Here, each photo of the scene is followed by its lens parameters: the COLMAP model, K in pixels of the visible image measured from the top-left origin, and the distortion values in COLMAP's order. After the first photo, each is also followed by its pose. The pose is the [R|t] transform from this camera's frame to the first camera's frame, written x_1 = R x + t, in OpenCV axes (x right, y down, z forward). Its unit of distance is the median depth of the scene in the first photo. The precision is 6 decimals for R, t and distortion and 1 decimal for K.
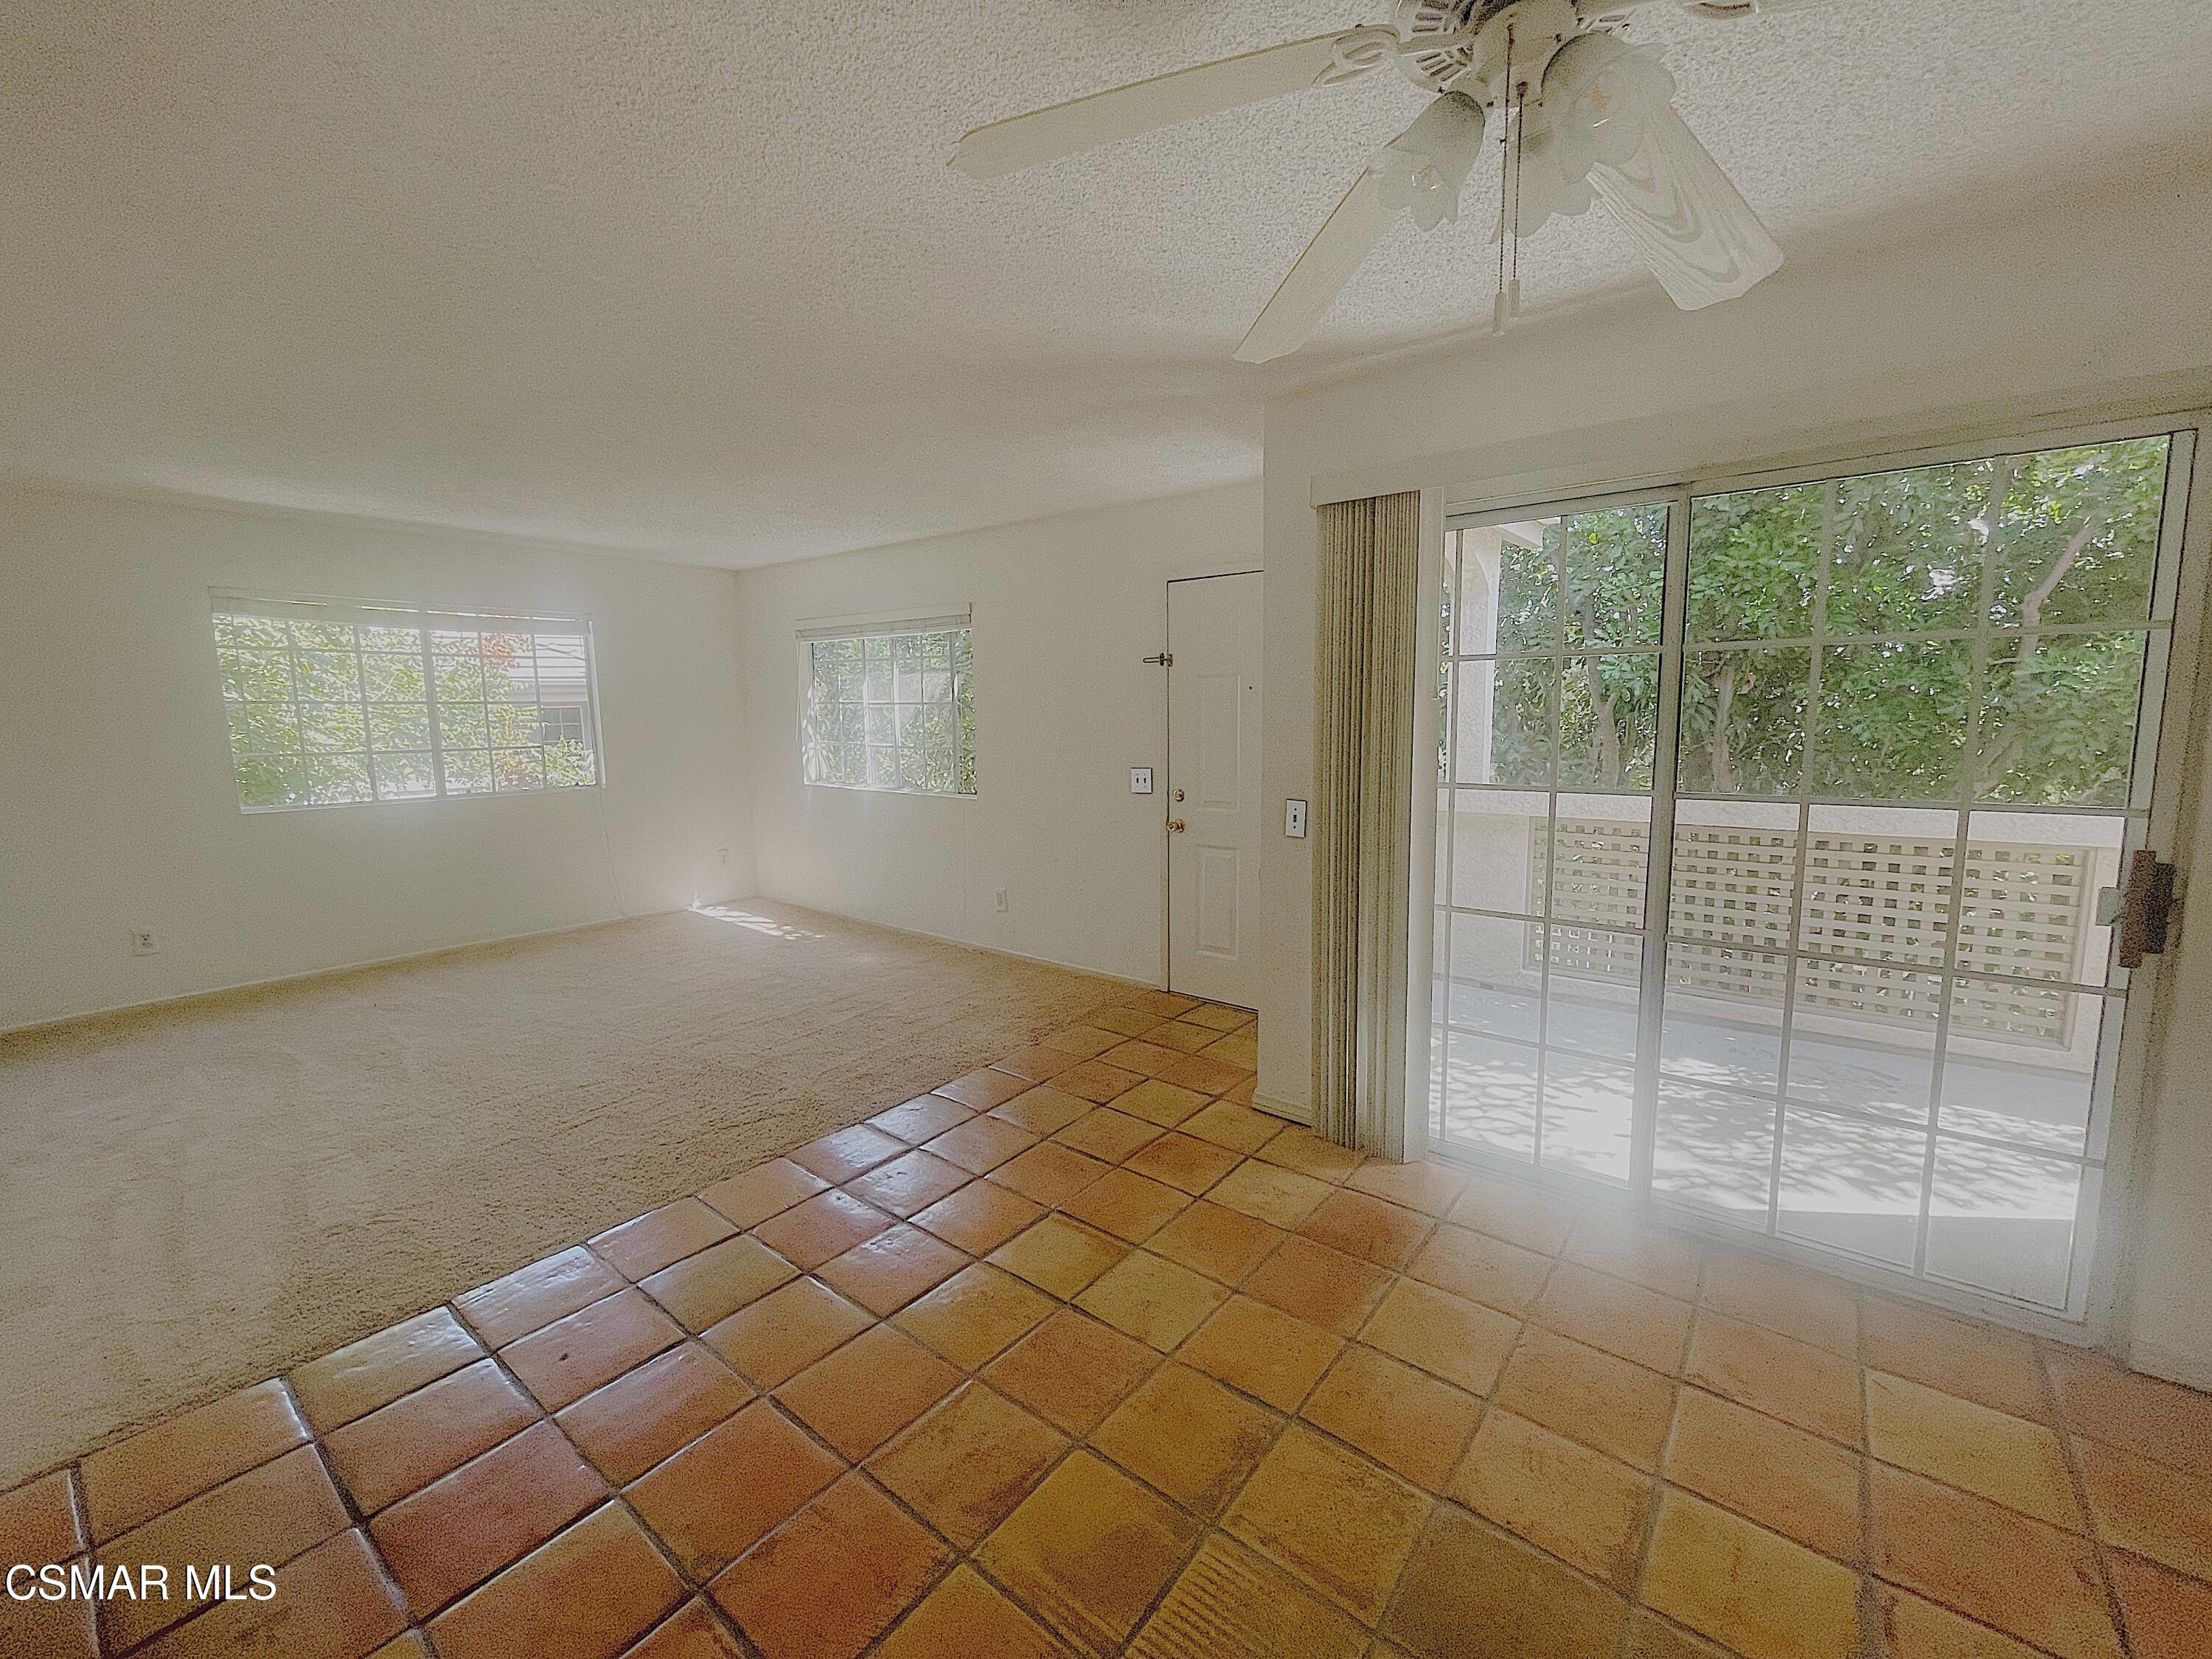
lens RADIAL K [[891.2, 0, 1125.5], [0, 891.2, 812.9], [0, 0, 1]] dist [-0.000694, -0.000159]
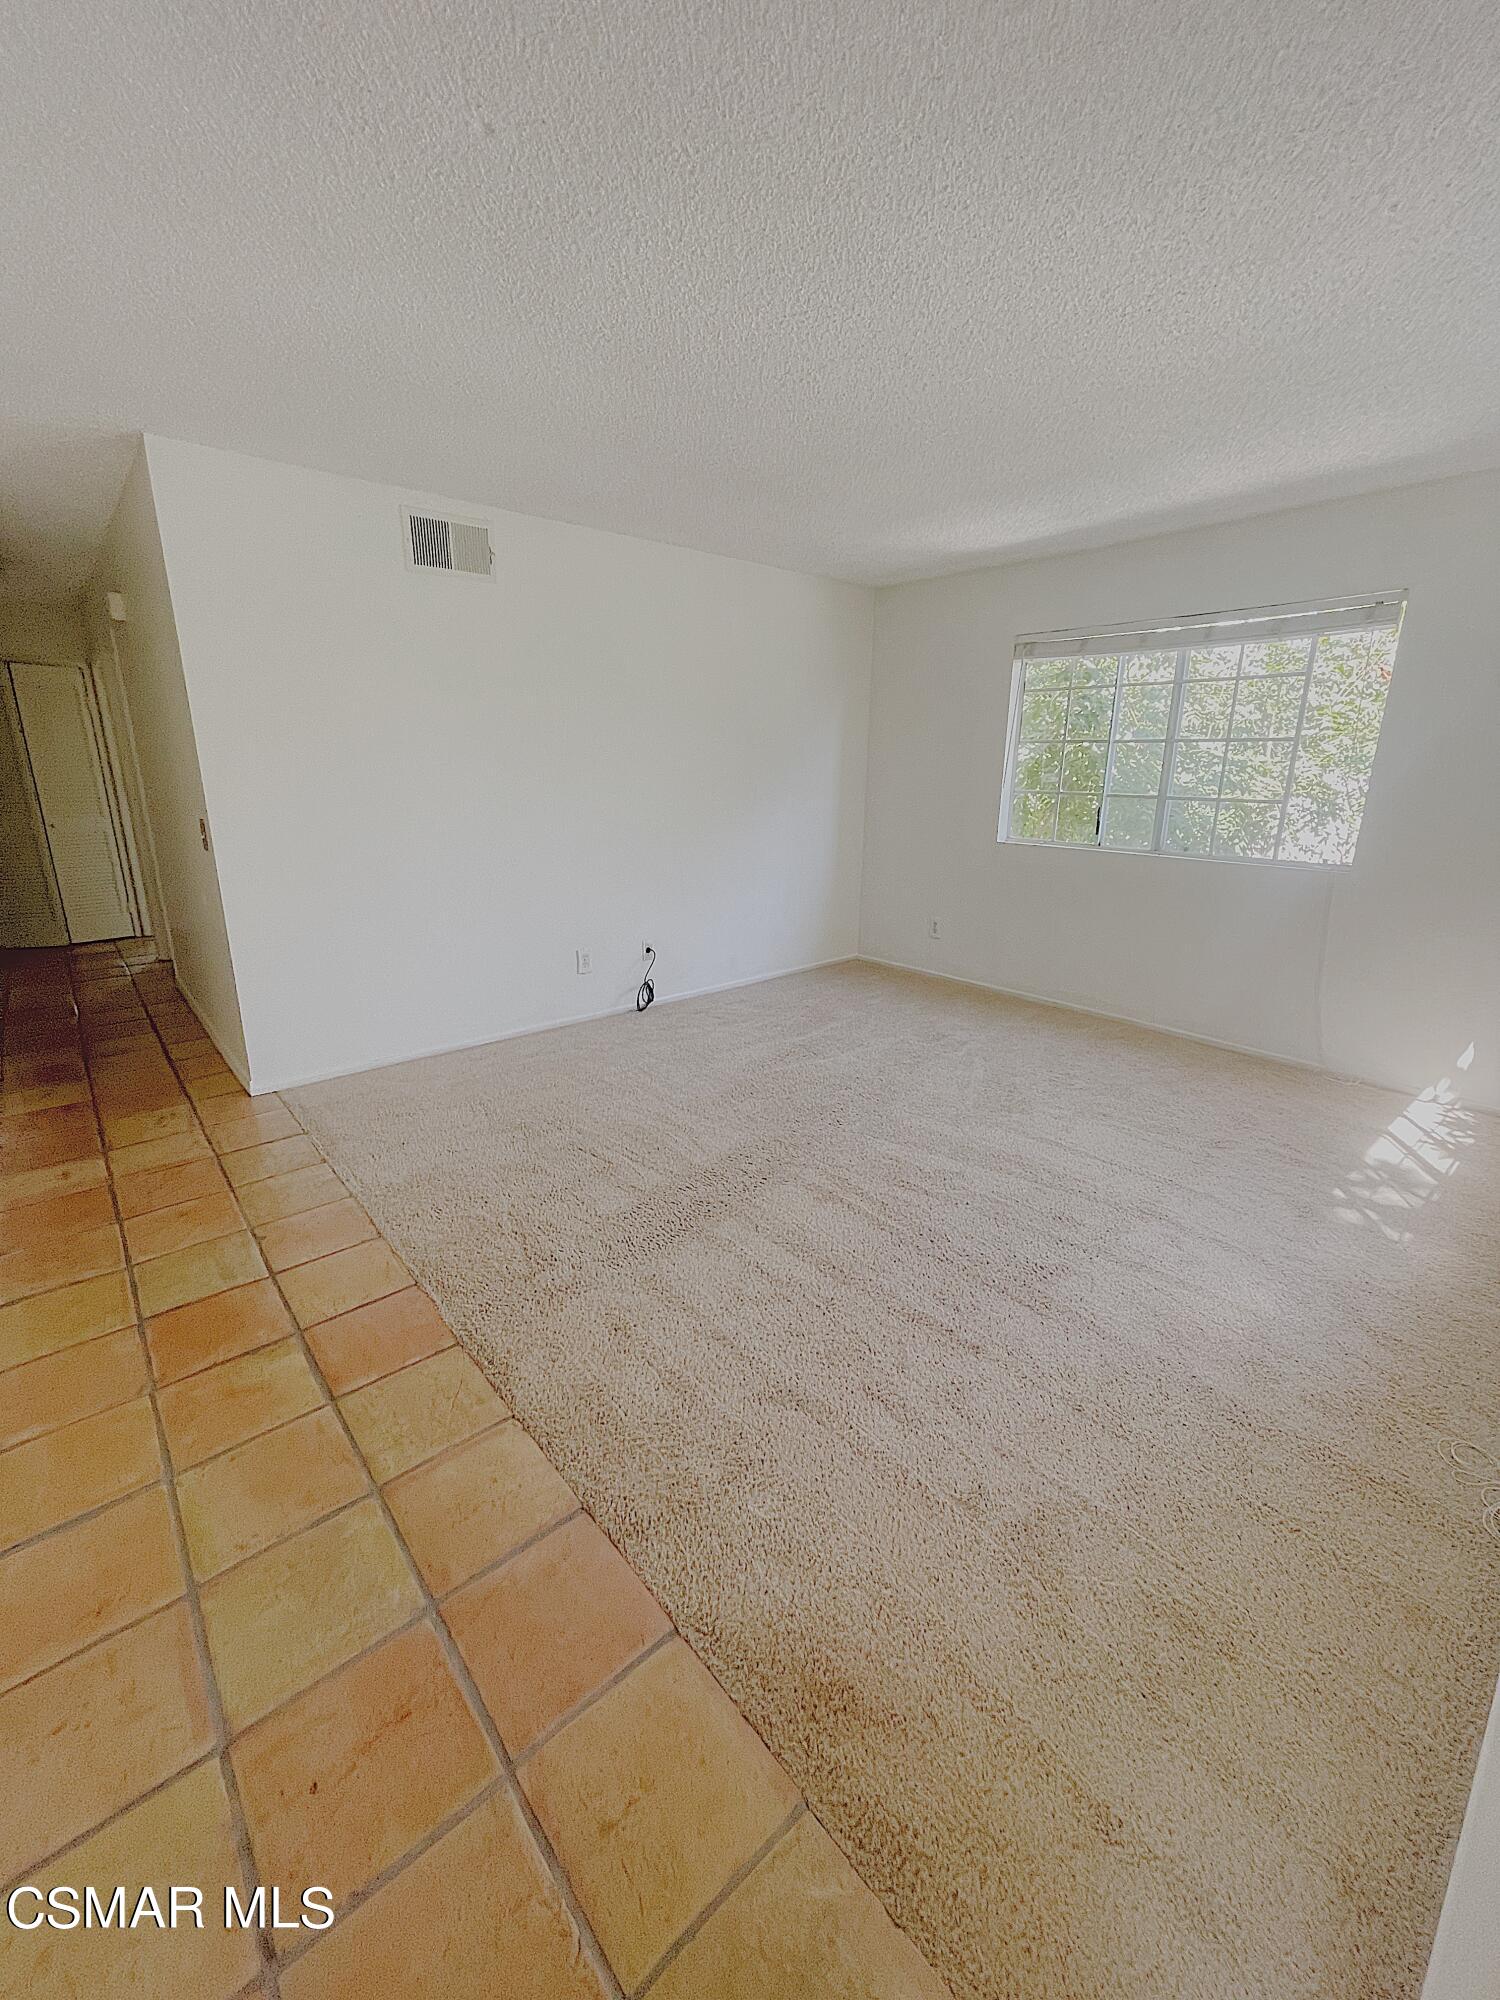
lens RADIAL K [[805.8, 0, 746.7], [0, 805.8, 991.4], [0, 0, 1]] dist [-0.000694, -0.000159]
pose [[-0.197556, 0.273472, -0.941374, 0.133837], [-0.122262, 0.945928, 0.300453, -0.100773], [0.972637, 0.174451, -0.153439, 0.960113]]
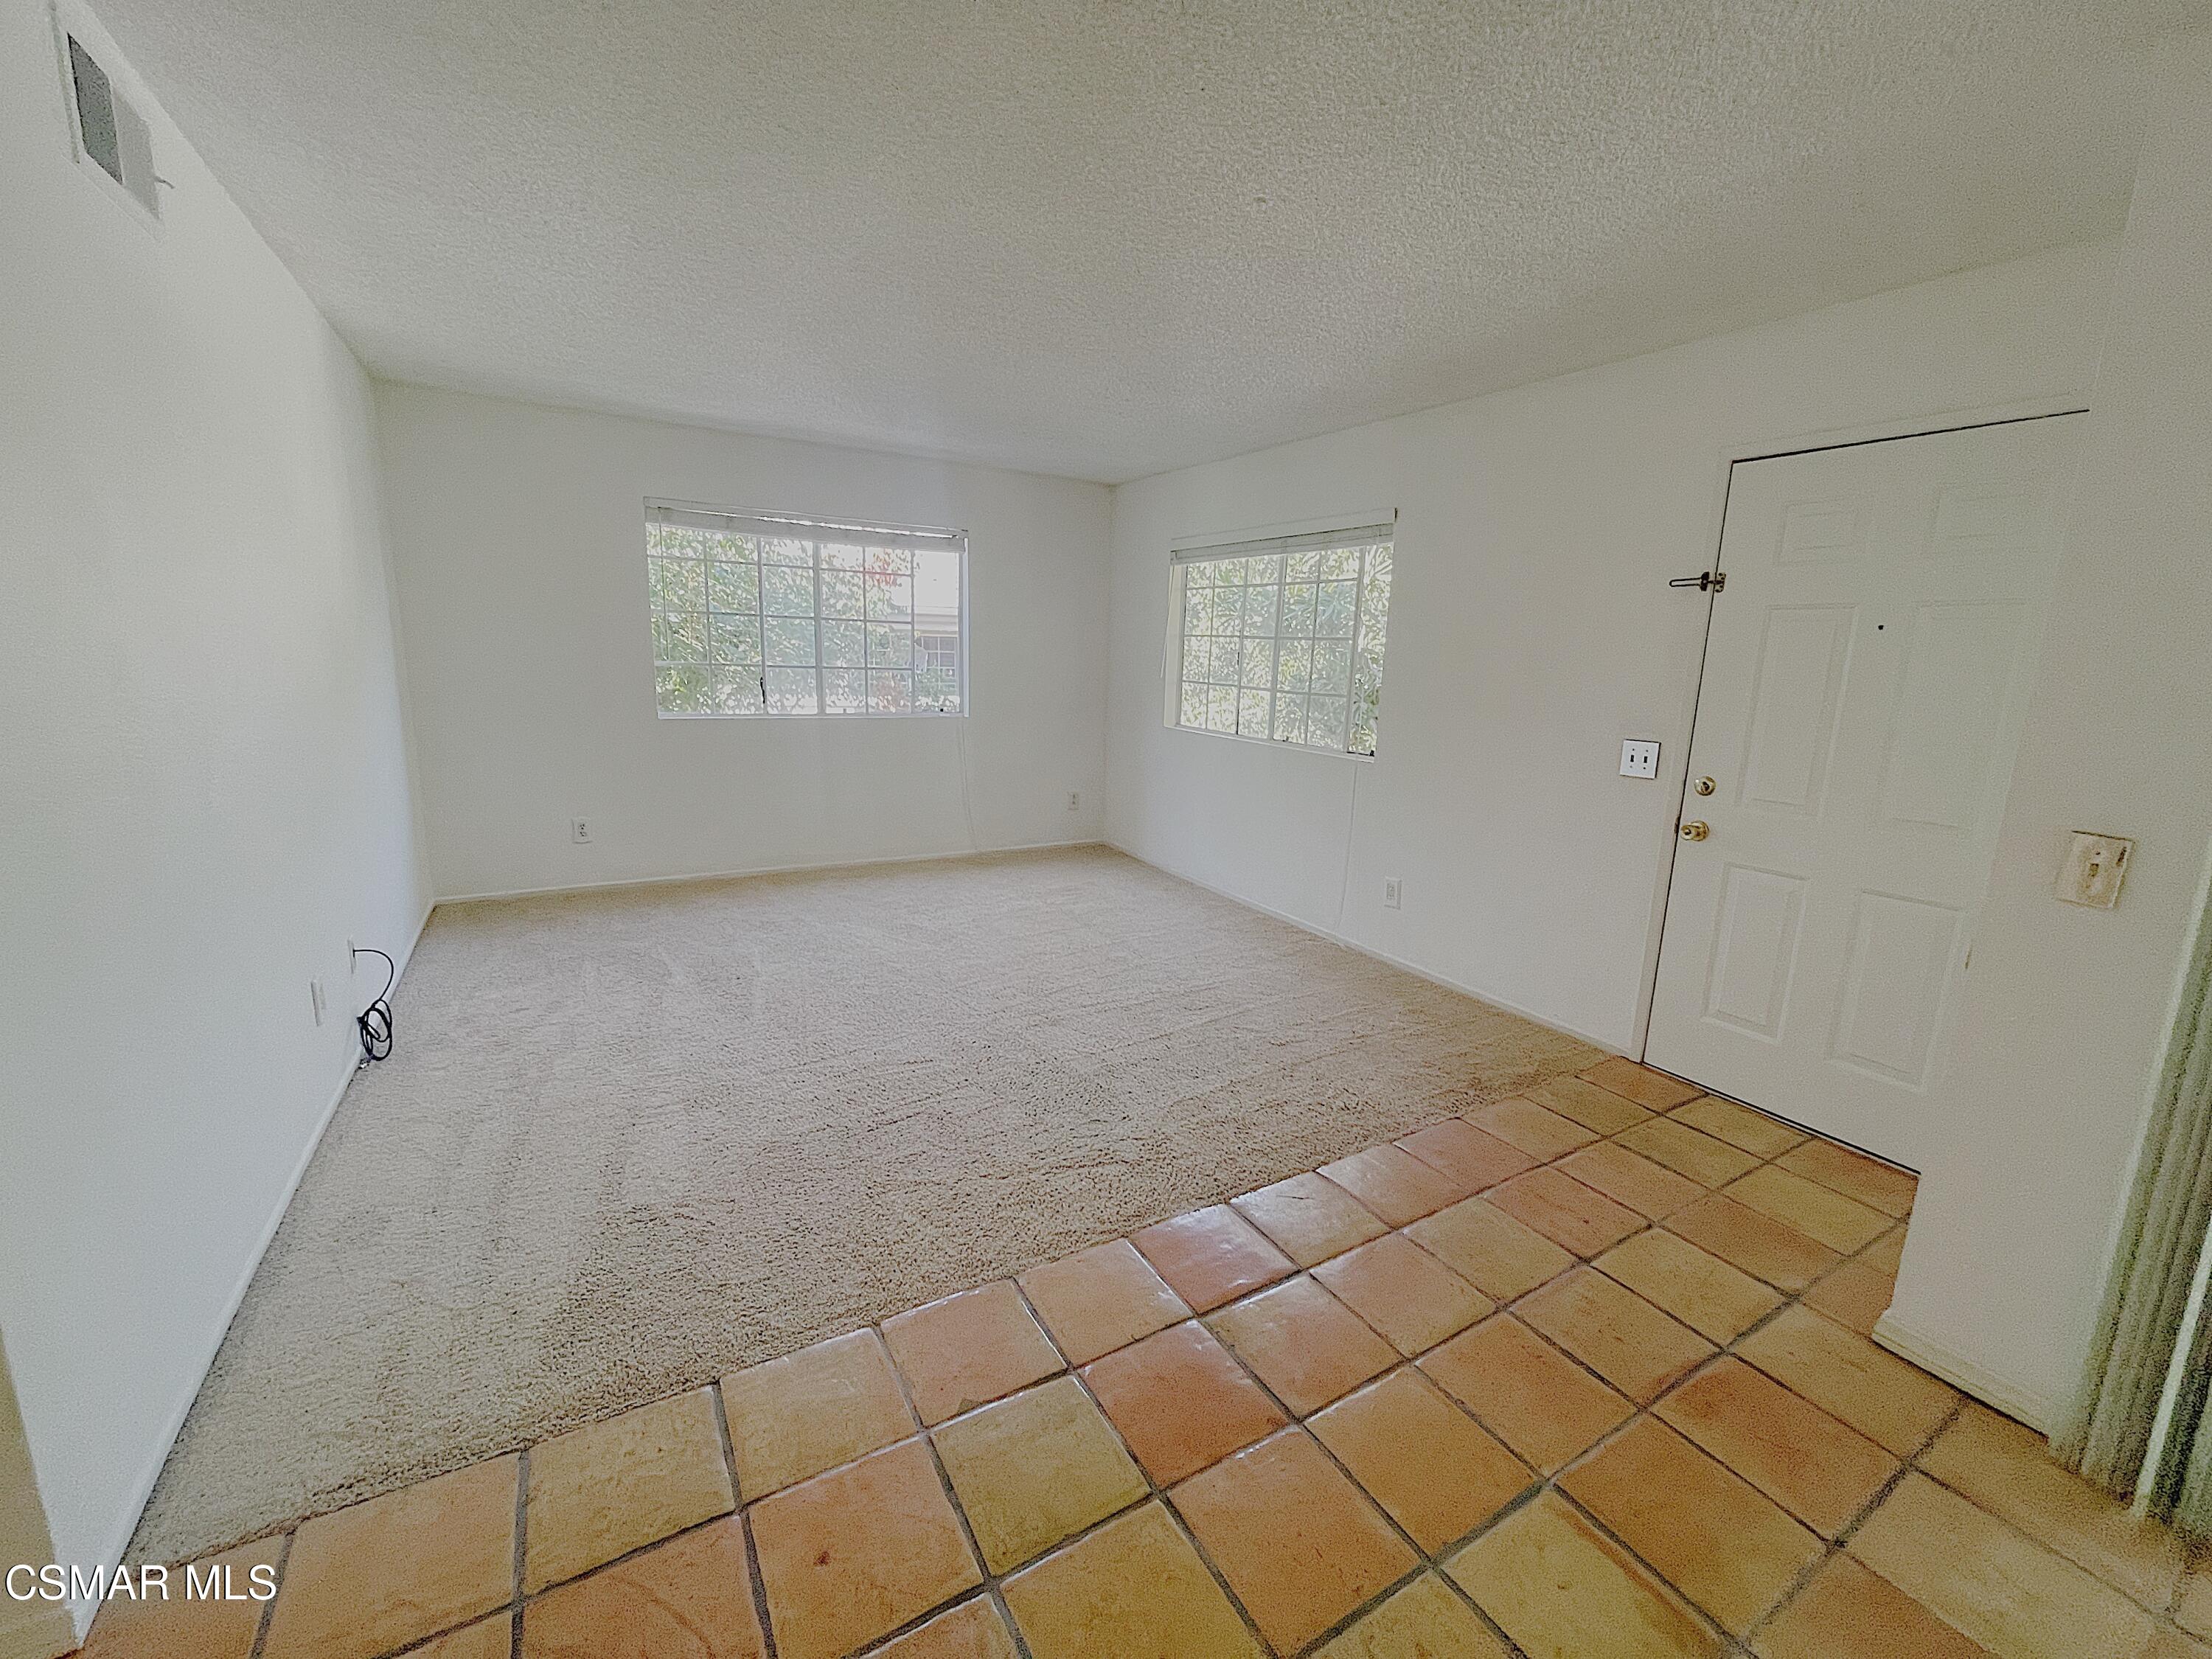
lens RADIAL K [[891.2, 0, 1125.5], [0, 891.2, 812.9], [0, 0, 1]] dist [-0.000694, -0.000159]
pose [[0.932104, 0.105017, -0.346632, -0.117816], [-0.085879, 0.993832, 0.070164, -0.010255], [0.351862, -0.035631, 0.935373, 0.228638]]
